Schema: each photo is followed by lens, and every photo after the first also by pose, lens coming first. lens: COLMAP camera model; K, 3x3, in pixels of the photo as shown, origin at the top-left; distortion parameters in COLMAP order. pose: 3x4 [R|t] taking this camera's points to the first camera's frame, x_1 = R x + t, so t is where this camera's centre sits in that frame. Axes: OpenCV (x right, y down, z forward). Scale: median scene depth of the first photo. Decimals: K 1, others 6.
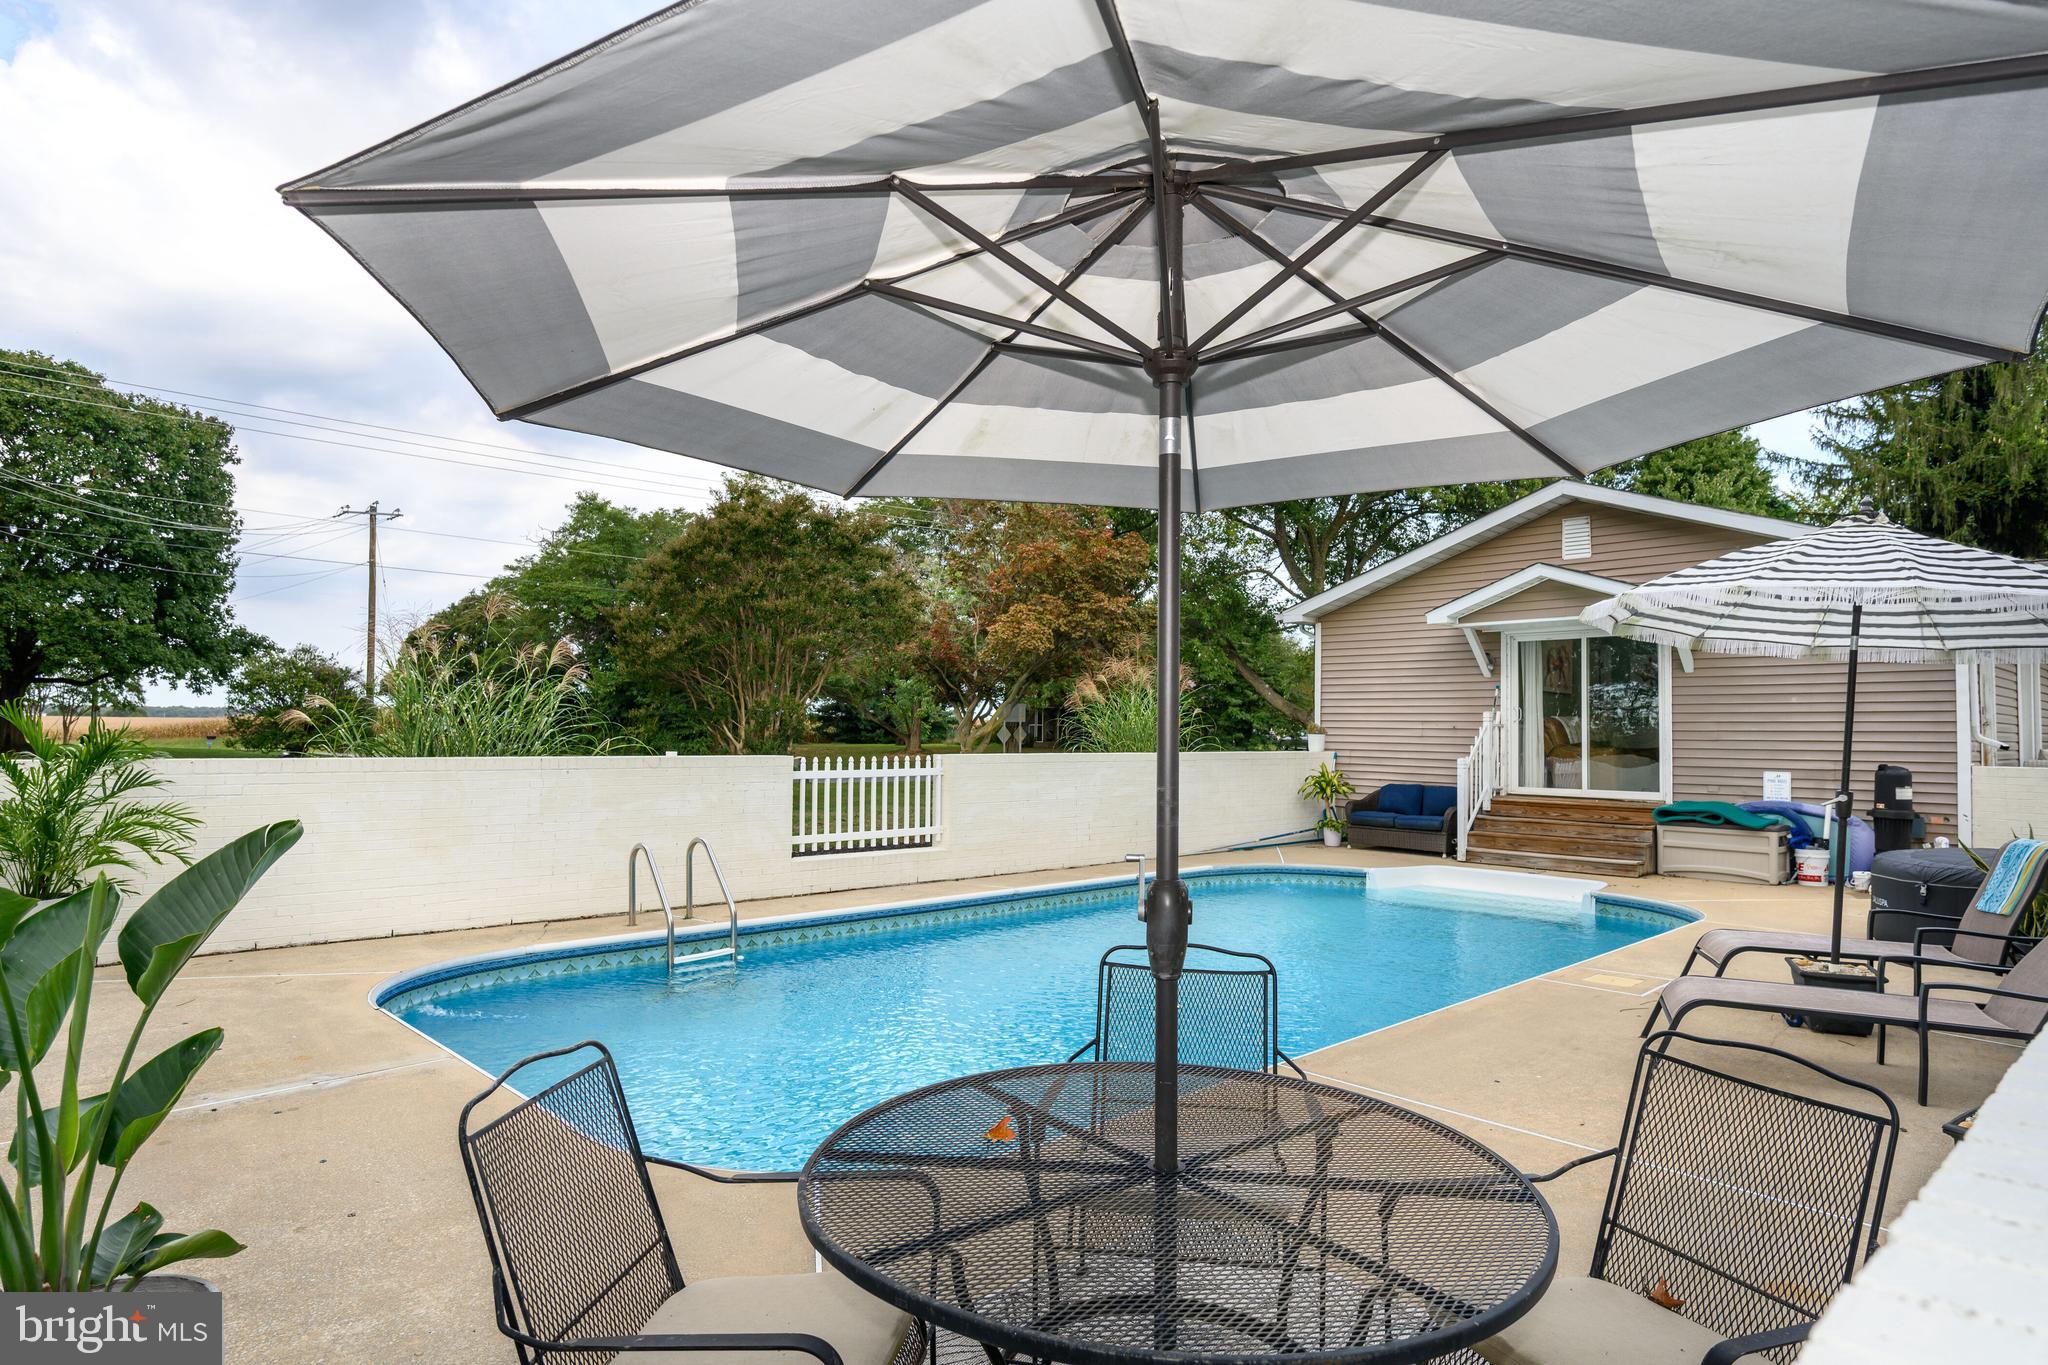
lens RADIAL K [[860.0, 0, 1024.0], [0, 860.0, 682.5], [0, 0, 1]] dist [-0.000524, -0.000089]
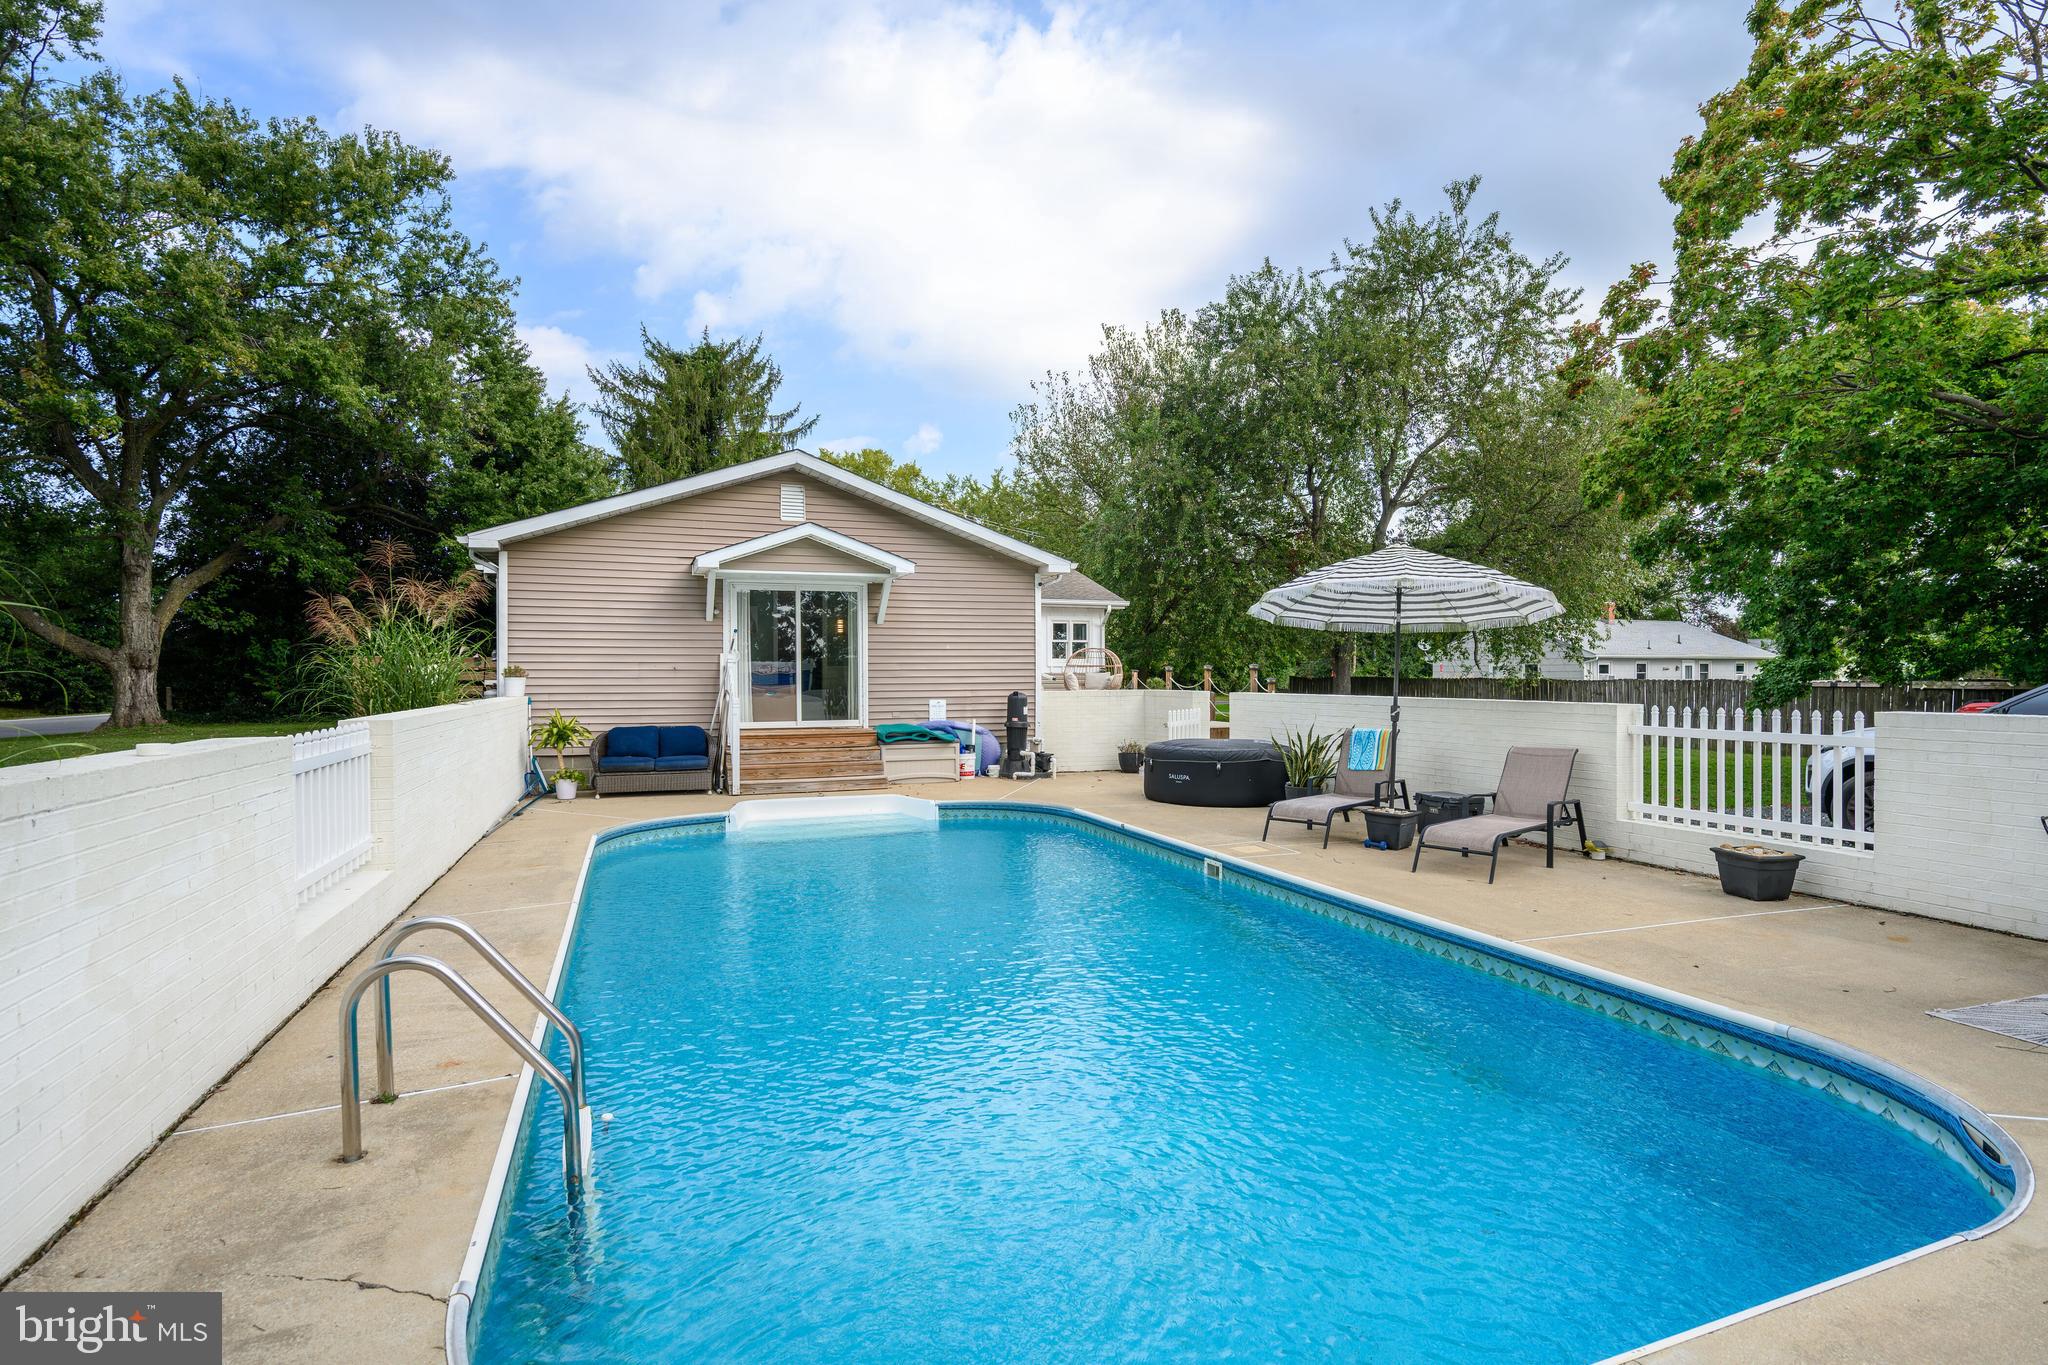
lens RADIAL K [[838.9, 0, 1025.6], [0, 838.9, 667.6], [0, 0, 1]] dist [-0.001531, -0.000220]
pose [[0.548636, -0.003597, 0.836054, -0.158832], [-0.038443, 0.998825, 0.029524, 0.007745], [-0.835177, -0.048338, 0.547852, 0.148263]]
